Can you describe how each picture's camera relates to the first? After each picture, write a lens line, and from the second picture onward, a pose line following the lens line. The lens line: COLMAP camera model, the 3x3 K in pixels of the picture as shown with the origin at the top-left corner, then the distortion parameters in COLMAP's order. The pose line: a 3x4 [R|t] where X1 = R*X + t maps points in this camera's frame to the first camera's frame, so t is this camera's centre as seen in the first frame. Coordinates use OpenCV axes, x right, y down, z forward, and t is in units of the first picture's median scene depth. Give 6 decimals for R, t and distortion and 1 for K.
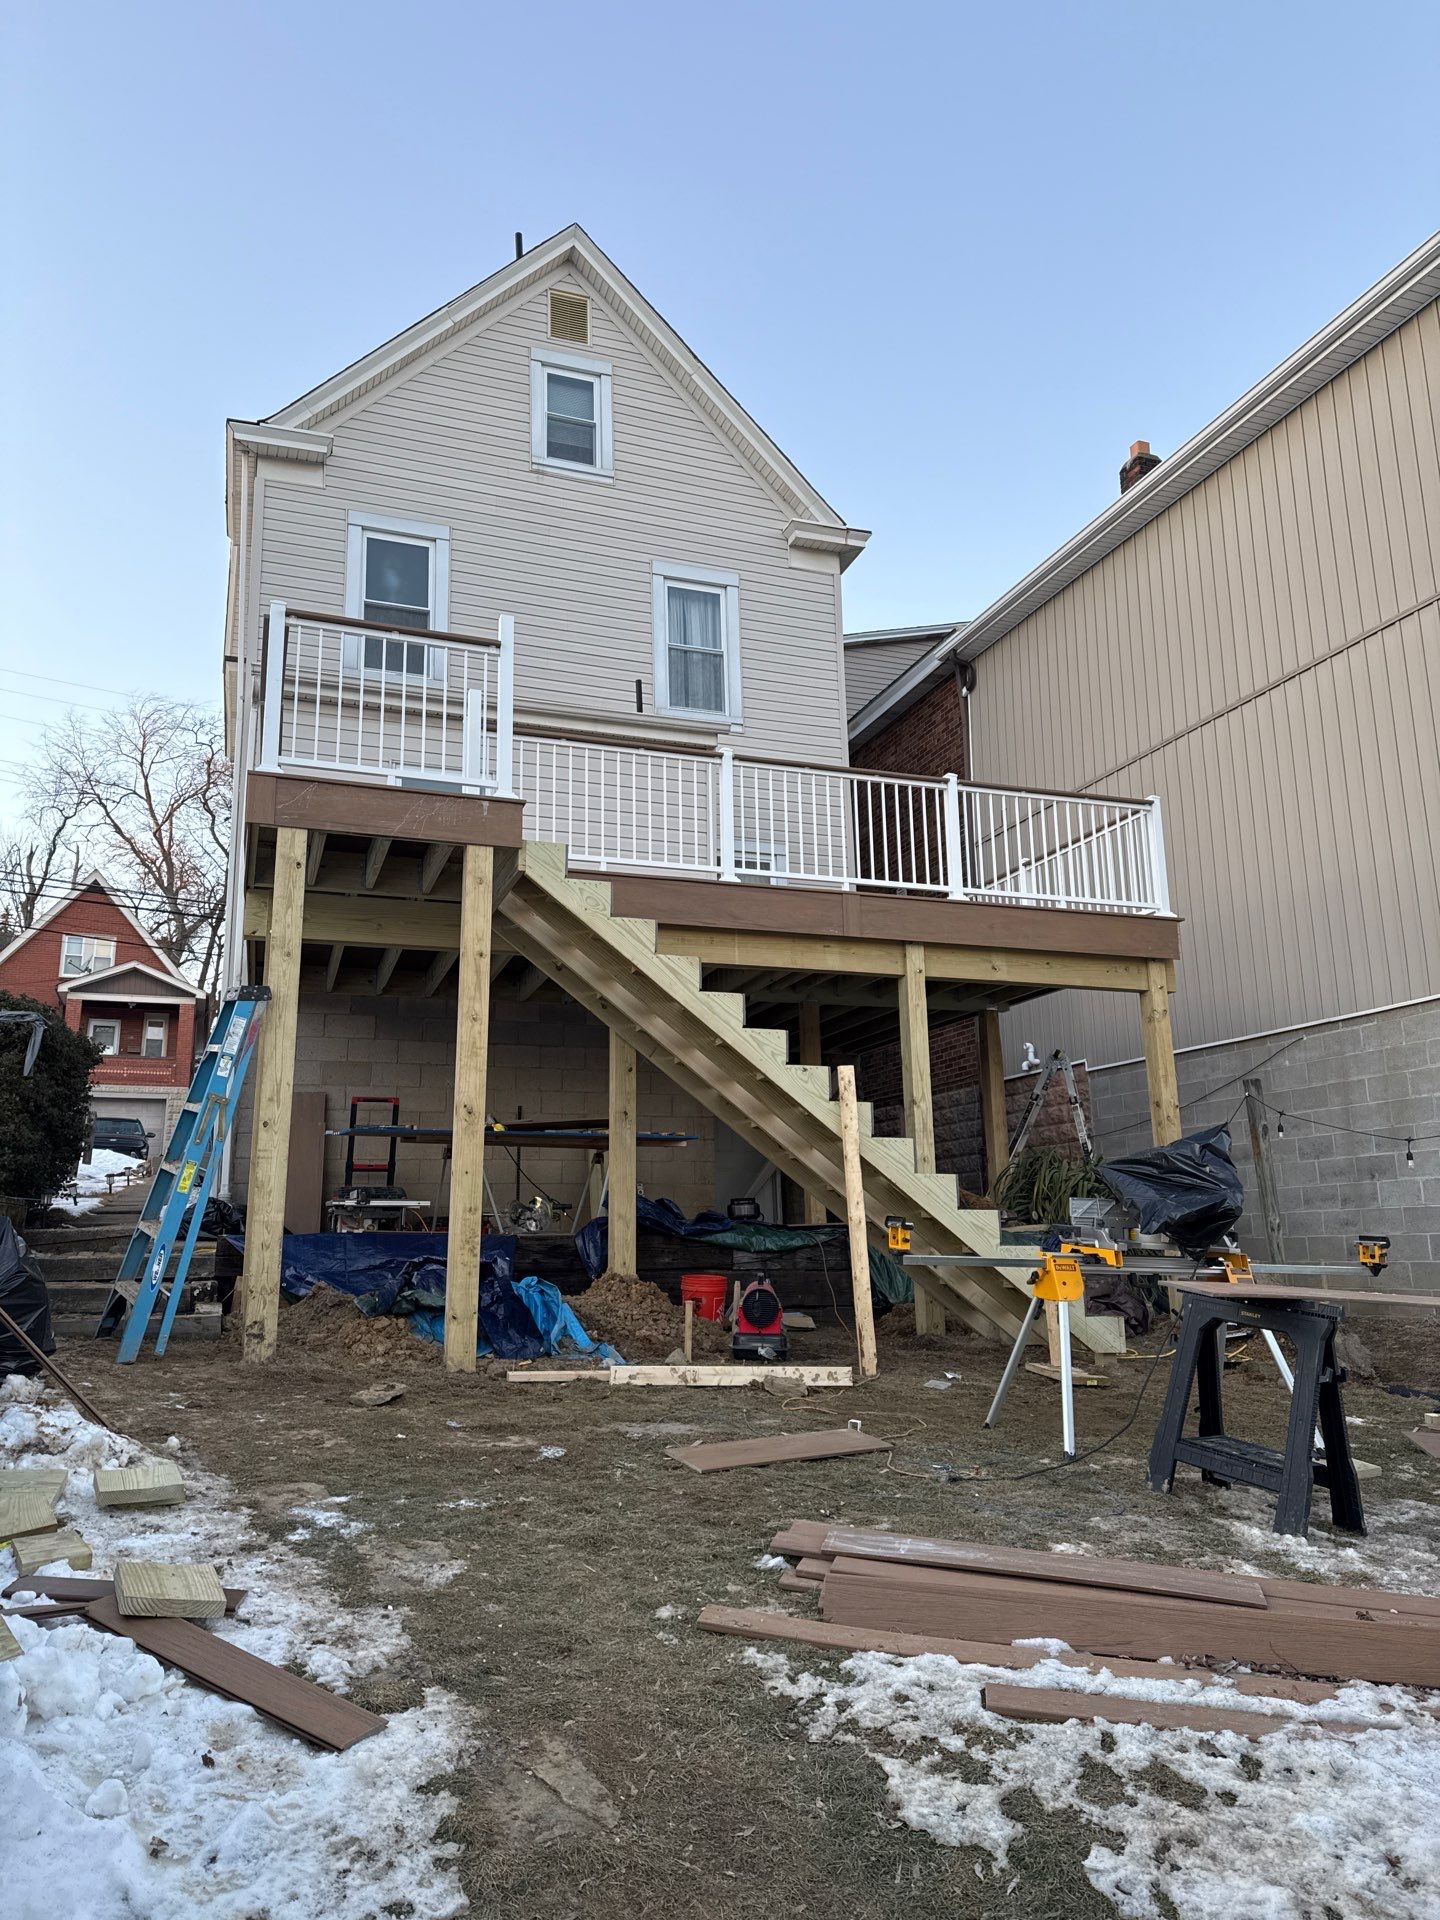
lens RADIAL K [[1345.8, 0, 713.1], [0, 1345.8, 960.8], [0, 0, 1]] dist [0.055558, -0.063968]
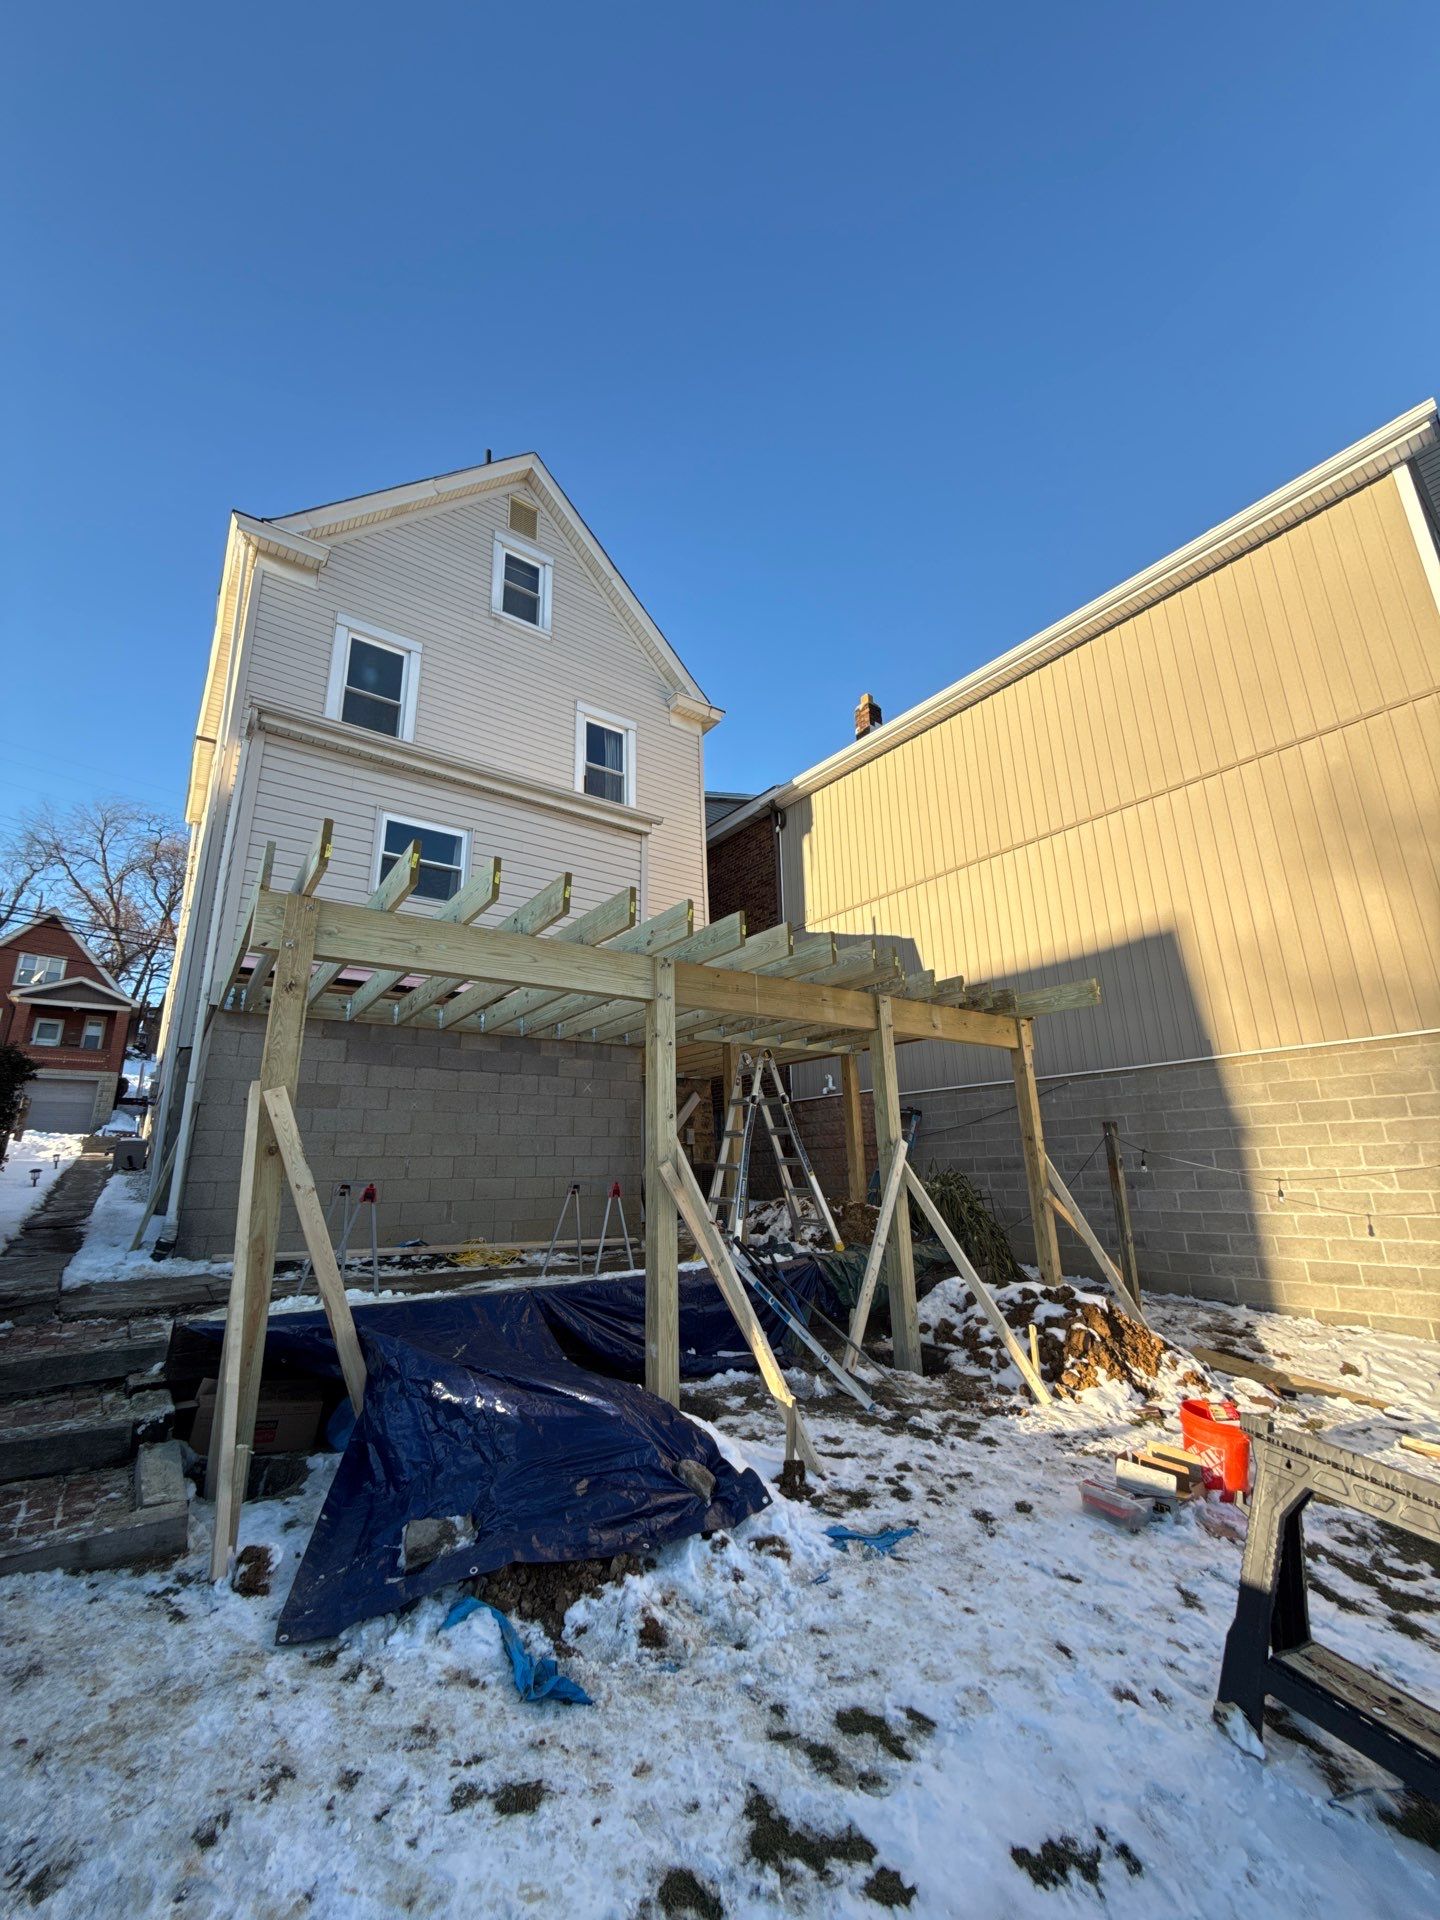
lens RADIAL K [[762.9, 0, 718.5], [0, 762.9, 959.9], [0, 0, 1]] dist [-0.001172, -0.000117]
pose [[0.955378, 0.071611, 0.286574, -0.109397], [-0.054219, 0.996199, -0.068181, 0.002201], [-0.290367, 0.049601, 0.955629, 0.251509]]
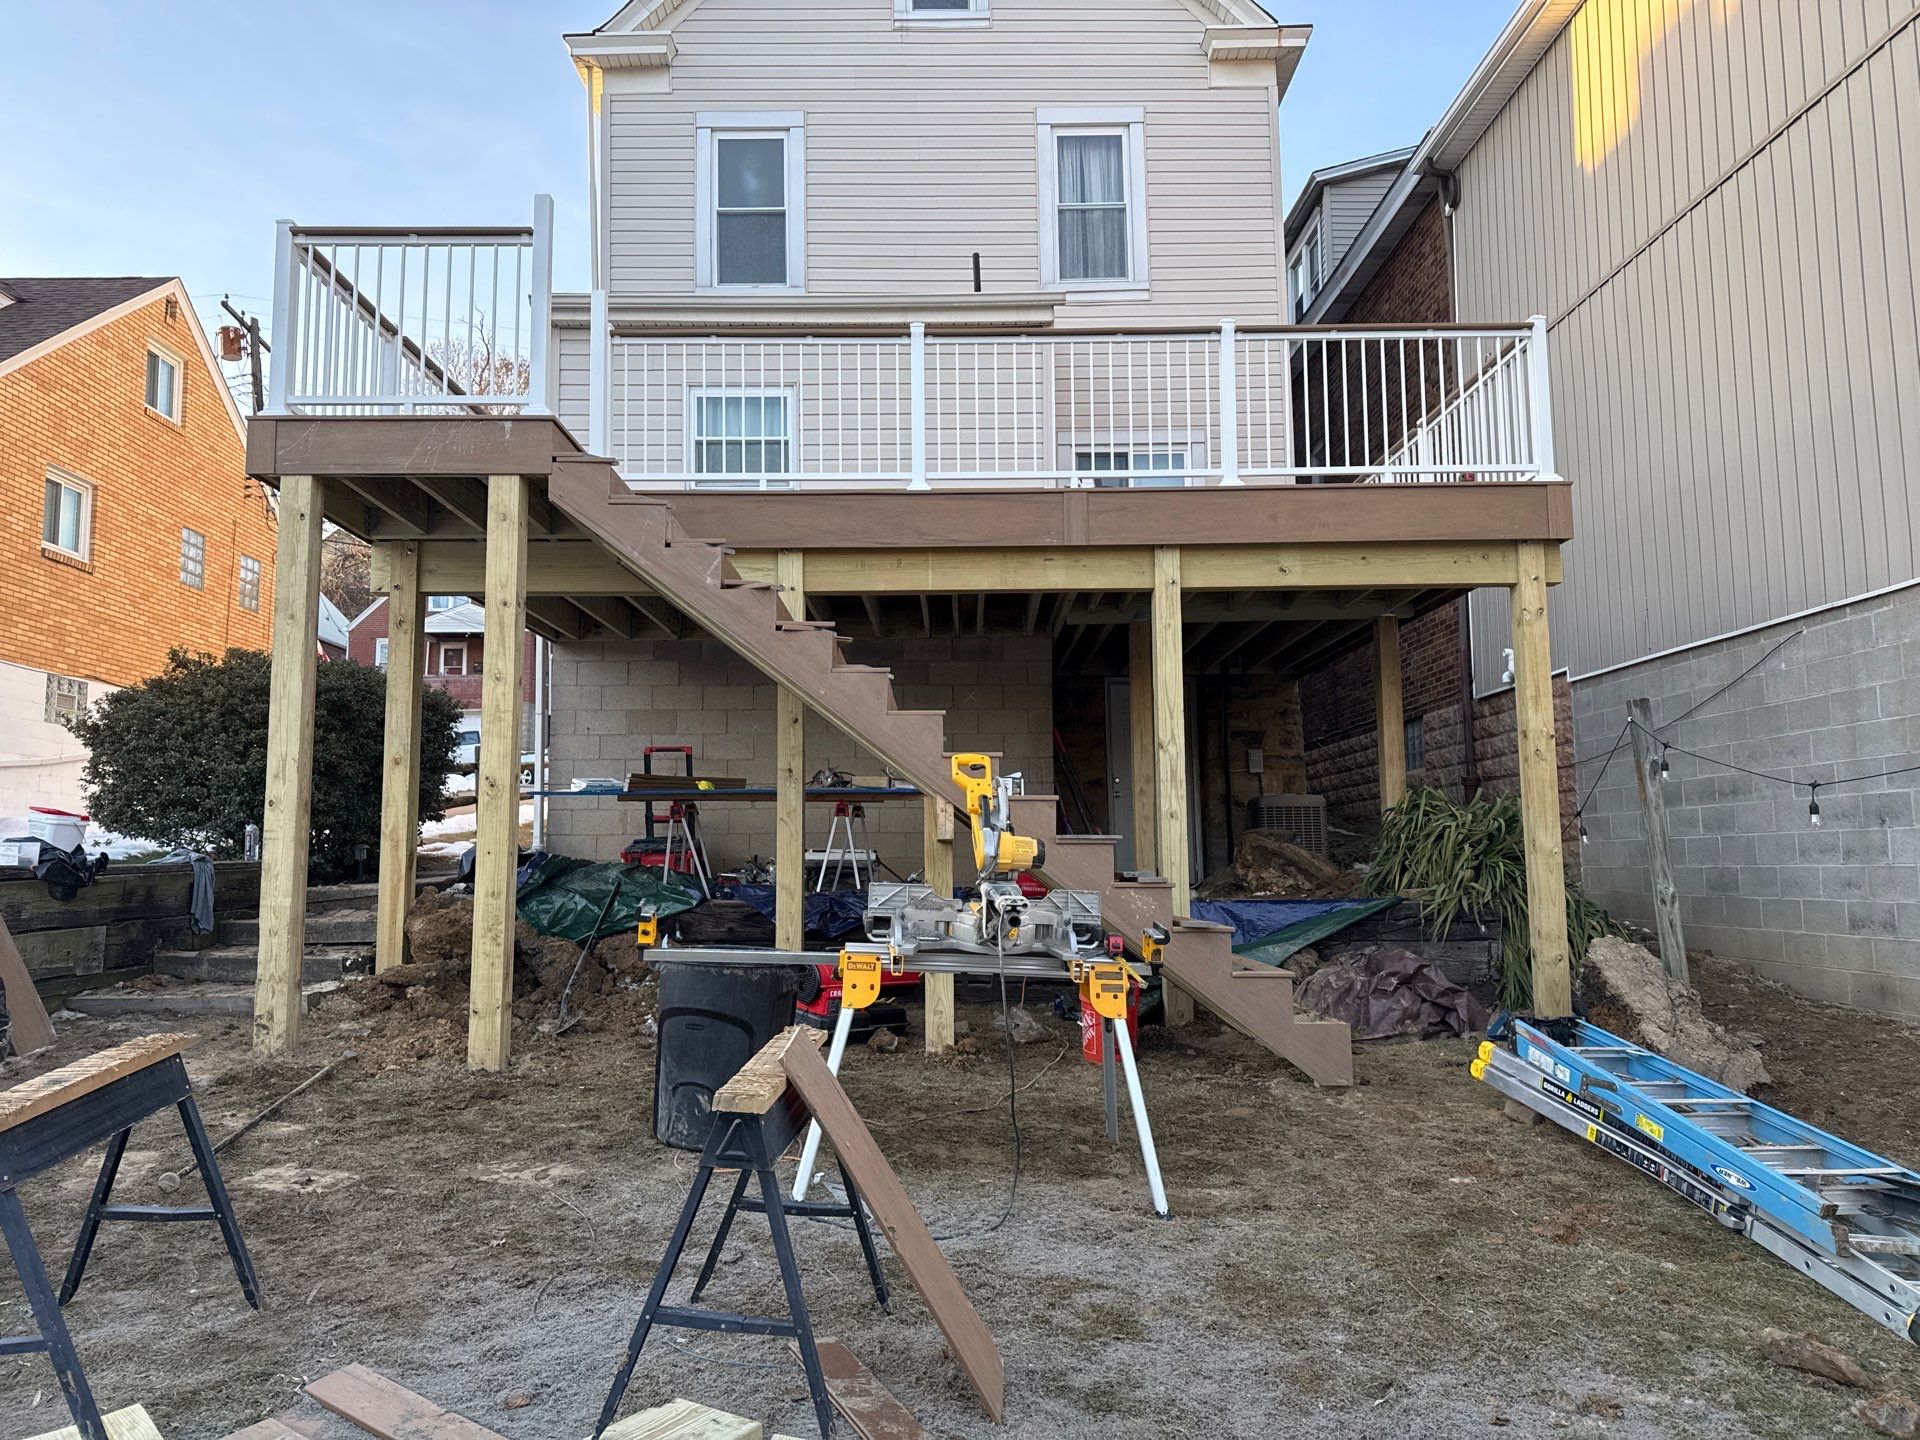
lens RADIAL K [[1345.8, 0, 954.5], [0, 1345.8, 730.0], [0, 0, 1]] dist [0.055558, -0.063968]
pose [[0.944137, -0.028490, -0.328320, 0.178914], [0.066830, 0.992108, 0.106088, 0.001409], [0.322707, -0.122103, 0.938590, 0.120548]]
